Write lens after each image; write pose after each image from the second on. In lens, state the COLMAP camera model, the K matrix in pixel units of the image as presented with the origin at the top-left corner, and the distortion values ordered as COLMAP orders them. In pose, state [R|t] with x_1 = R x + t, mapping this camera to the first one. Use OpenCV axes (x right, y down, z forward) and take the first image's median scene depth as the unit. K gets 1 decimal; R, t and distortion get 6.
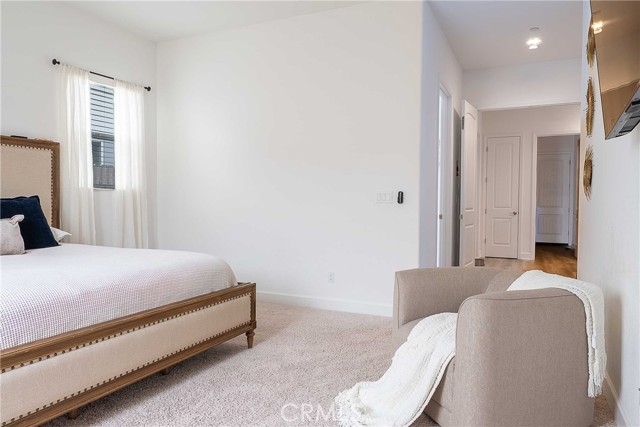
lens RADIAL K [[452.8, 0, 320.0], [0, 452.8, 213.5], [0, 0, 1]] dist [-0.003038, 0.000477]
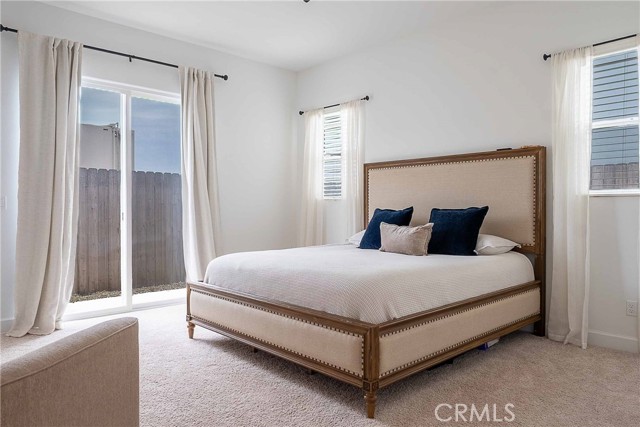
lens RADIAL K [[452.8, 0, 320.0], [0, 452.8, 213.5], [0, 0, 1]] dist [-0.003038, 0.000477]
pose [[-0.373228, 0.001768, -0.927738, 0.547824], [-0.022385, 0.999690, 0.010911, -0.029136], [0.927469, 0.024839, -0.373073, 1.205961]]
